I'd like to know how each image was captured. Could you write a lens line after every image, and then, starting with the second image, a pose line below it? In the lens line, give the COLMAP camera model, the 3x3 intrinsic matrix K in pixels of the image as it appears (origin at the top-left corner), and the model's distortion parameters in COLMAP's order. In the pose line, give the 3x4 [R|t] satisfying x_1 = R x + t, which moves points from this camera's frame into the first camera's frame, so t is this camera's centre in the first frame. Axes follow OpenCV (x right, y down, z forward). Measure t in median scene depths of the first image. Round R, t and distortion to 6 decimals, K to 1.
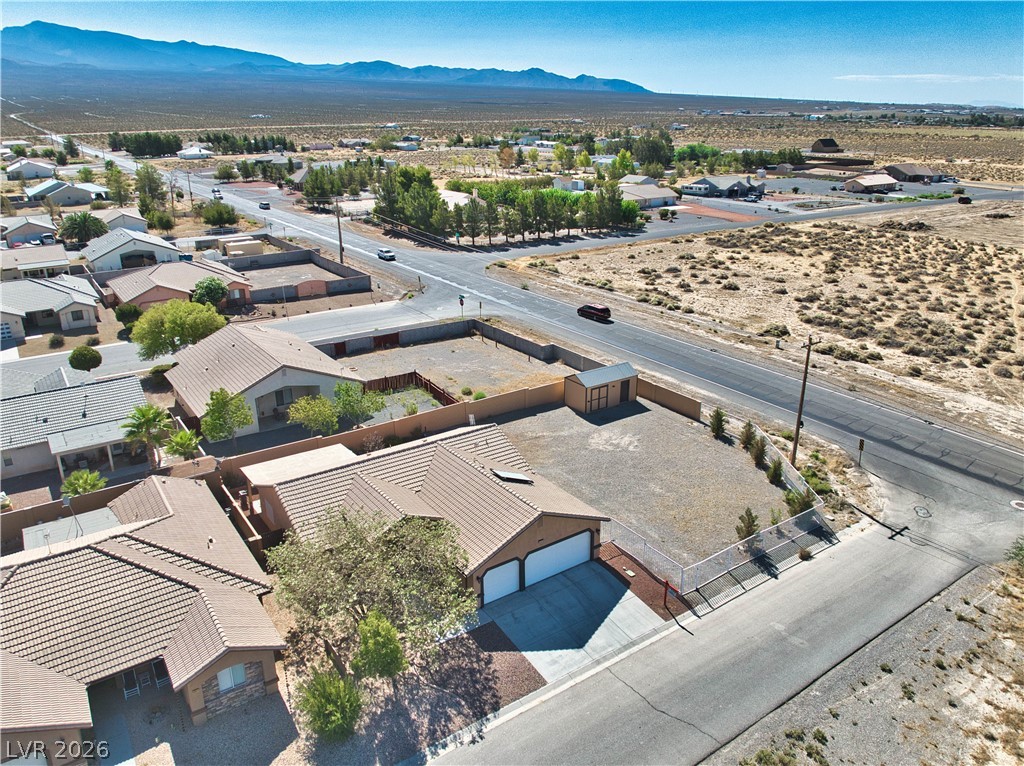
lens RADIAL K [[739.8, 0, 515.9], [0, 739.8, 430.7], [0, 0, 1]] dist [-0.035217, -0.005472]
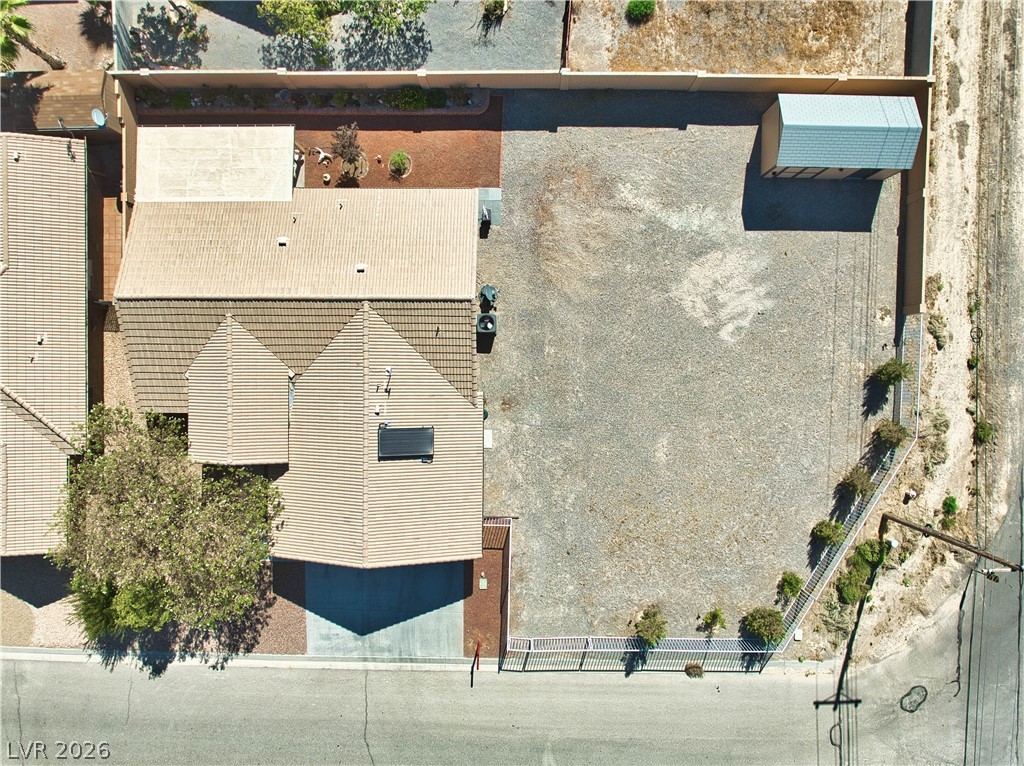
lens RADIAL K [[711.1, 0, 513.9], [0, 711.1, 382.4], [0, 0, 1]] dist [-0.040300, -0.002765]
pose [[0.814597, 0.579999, 0.005640, 0.023836], [-0.227792, 0.310957, 0.922722, -0.333757], [0.533424, -0.752932, 0.385425, 0.458189]]
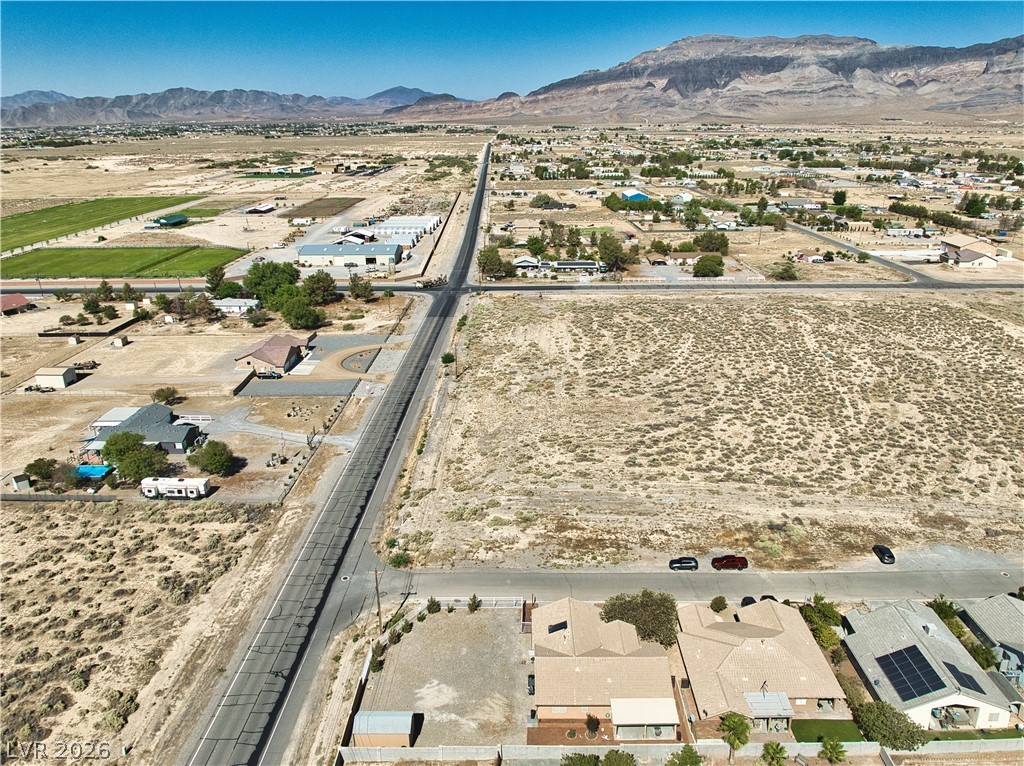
lens RADIAL K [[731.5, 0, 515.7], [0, 731.5, 437.0], [0, 0, 1]] dist [-0.022688, -0.011896]
pose [[-0.813372, -0.225488, 0.536266, -0.482491], [0.241404, 0.707884, 0.663795, -0.928092], [-0.529292, 0.669369, -0.521340, 0.969012]]
